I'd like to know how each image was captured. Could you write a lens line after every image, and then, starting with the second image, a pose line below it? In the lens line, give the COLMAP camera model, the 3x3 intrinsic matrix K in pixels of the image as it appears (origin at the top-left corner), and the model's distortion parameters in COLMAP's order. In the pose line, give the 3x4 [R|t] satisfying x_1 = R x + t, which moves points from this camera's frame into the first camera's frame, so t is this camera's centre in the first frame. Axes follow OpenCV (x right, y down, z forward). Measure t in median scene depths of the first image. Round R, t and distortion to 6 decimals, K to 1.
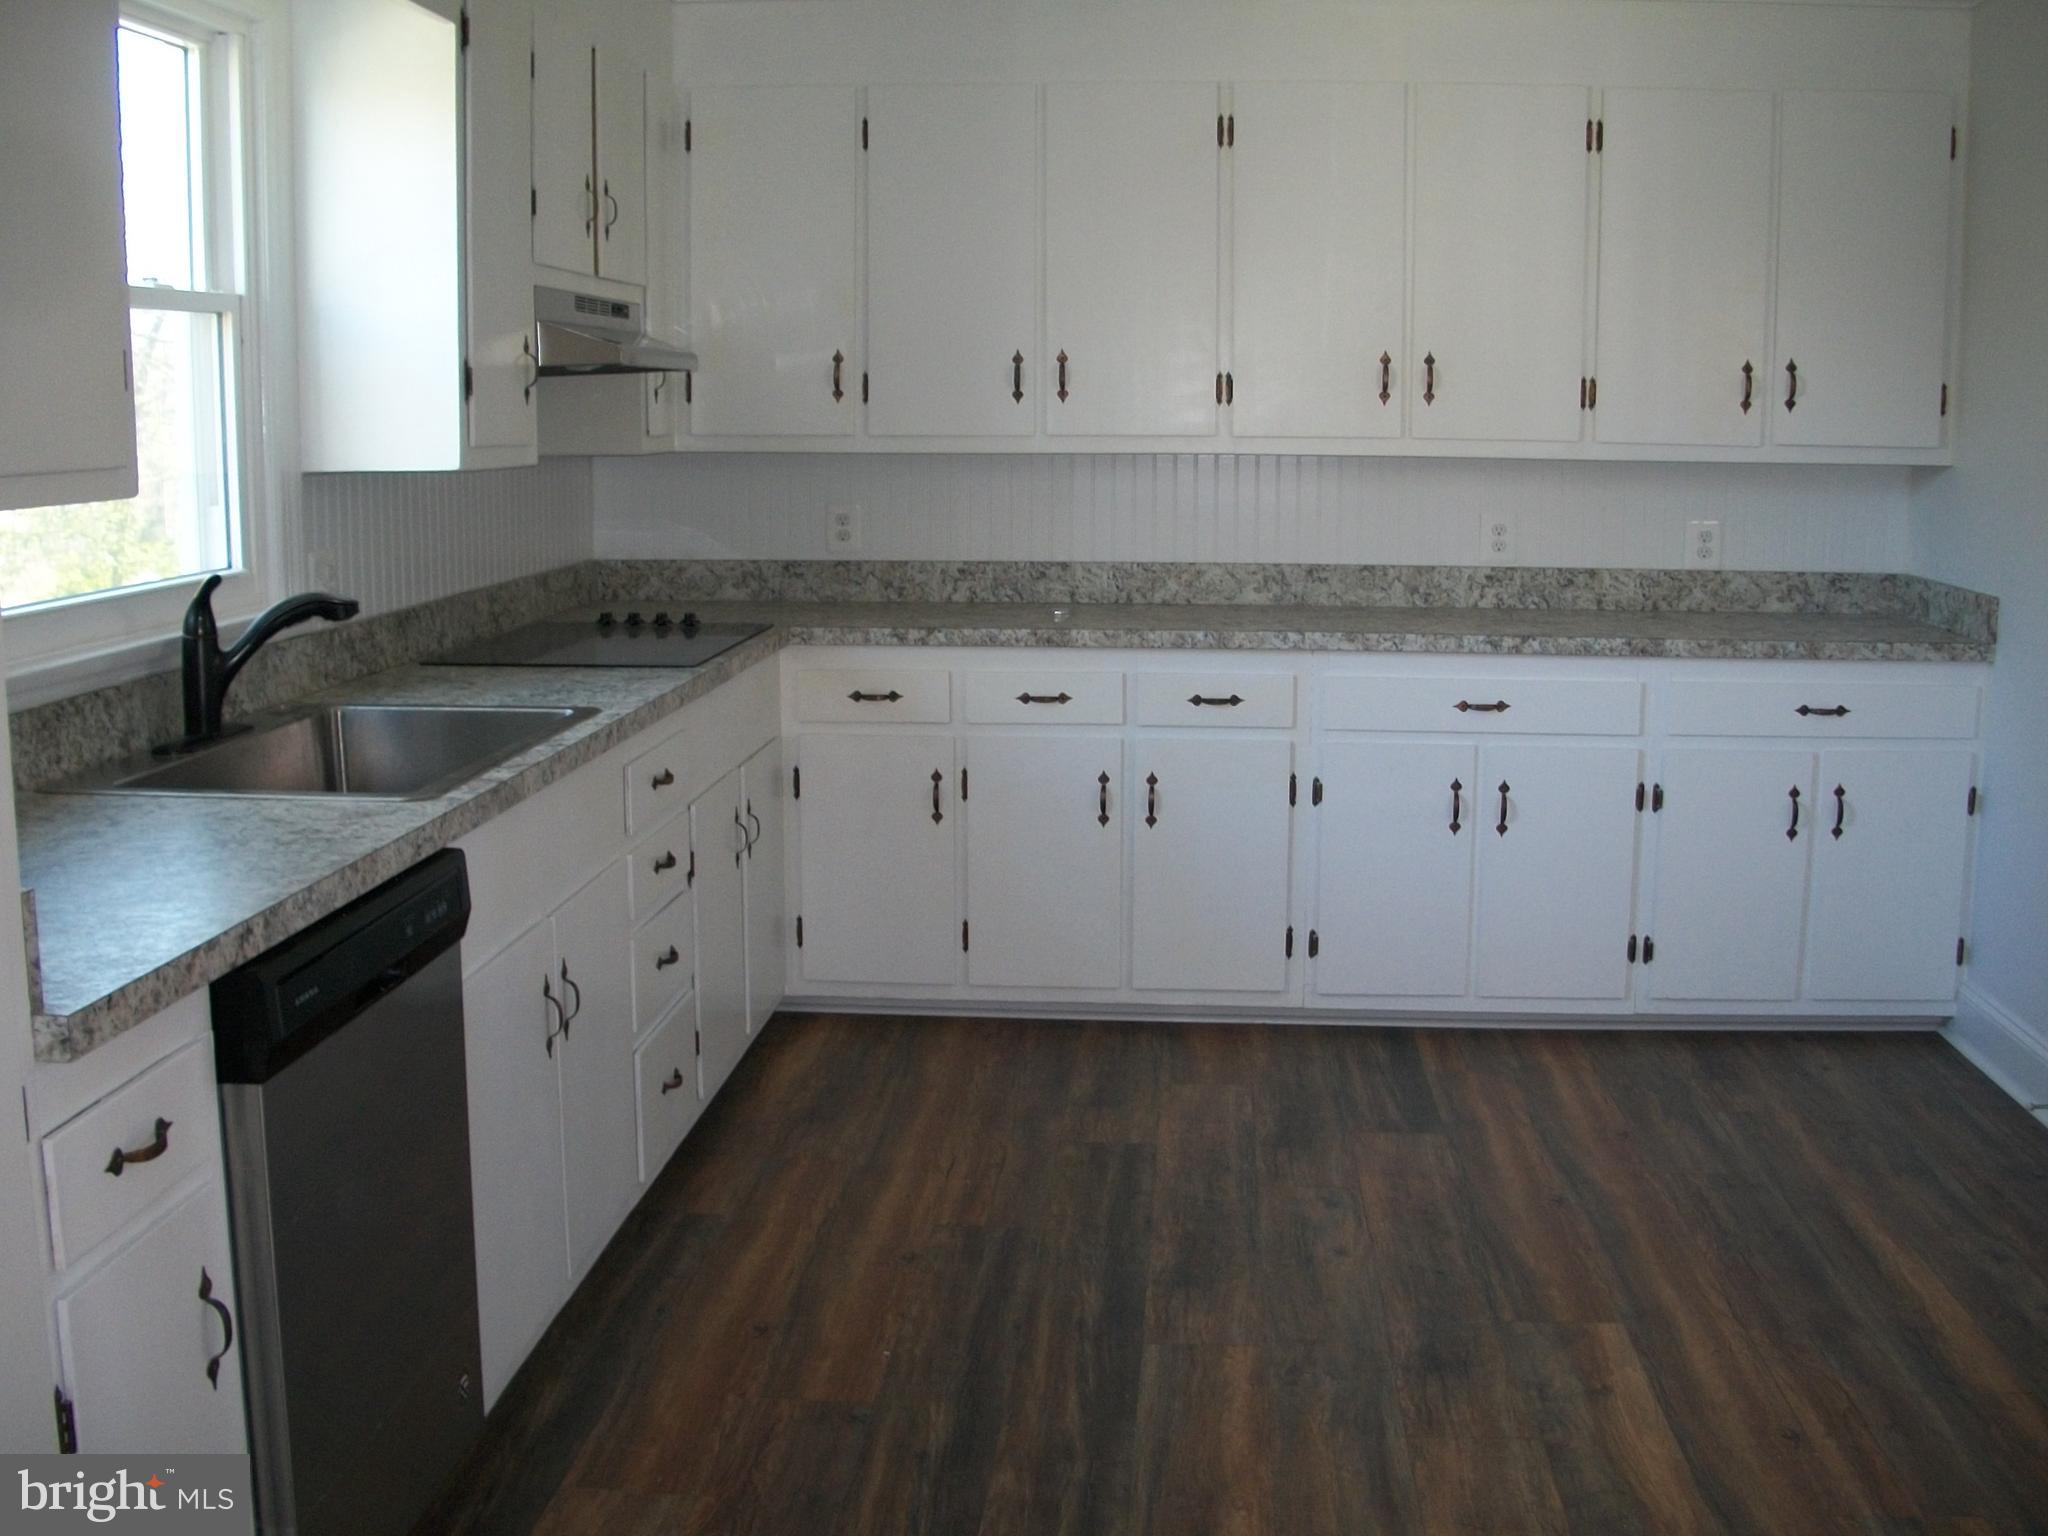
lens RADIAL K [[2135.8, 0, 1024.0], [0, 2135.8, 768.0], [0, 0, 1]] dist [-0.199196, 0.187495]
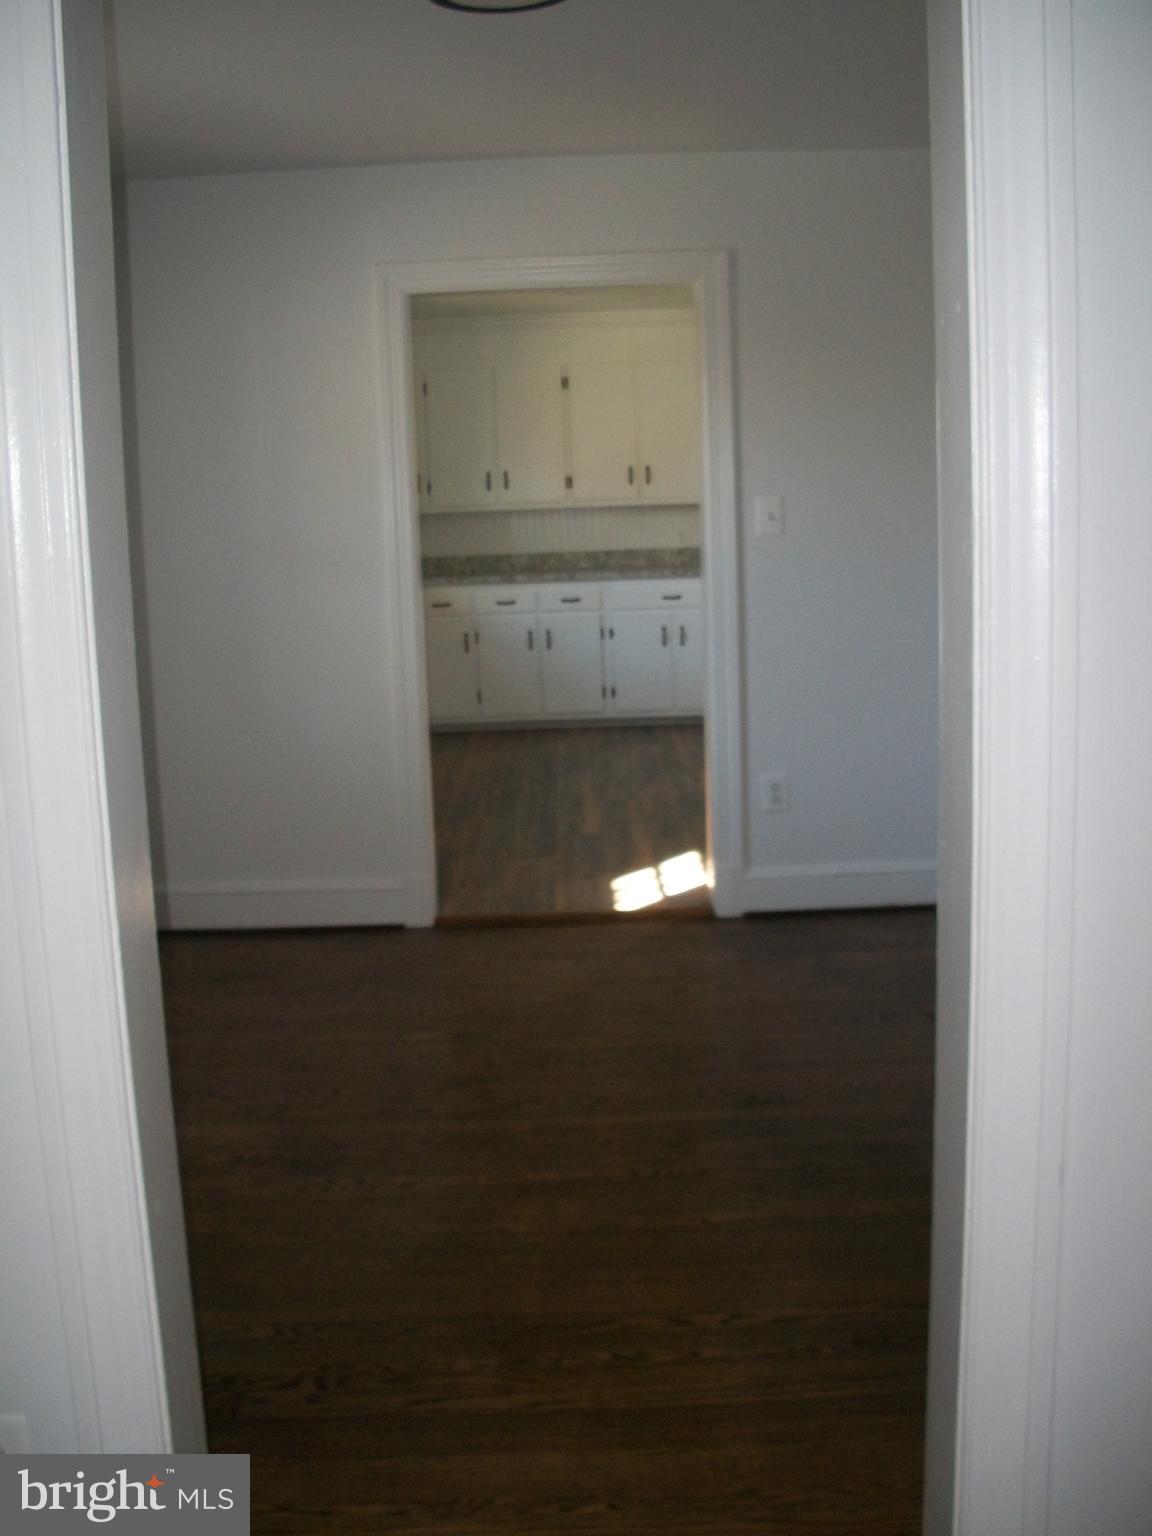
lens RADIAL K [[1601.9, 0, 576.0], [0, 1601.9, 768.0], [0, 0, 1]] dist [-0.199196, 0.187495]
pose [[0.995170, -0.052110, 0.083197, -0.077393], [0.051947, 0.998641, 0.004124, 0.163594], [-0.083299, 0.000218, 0.996525, -0.946711]]
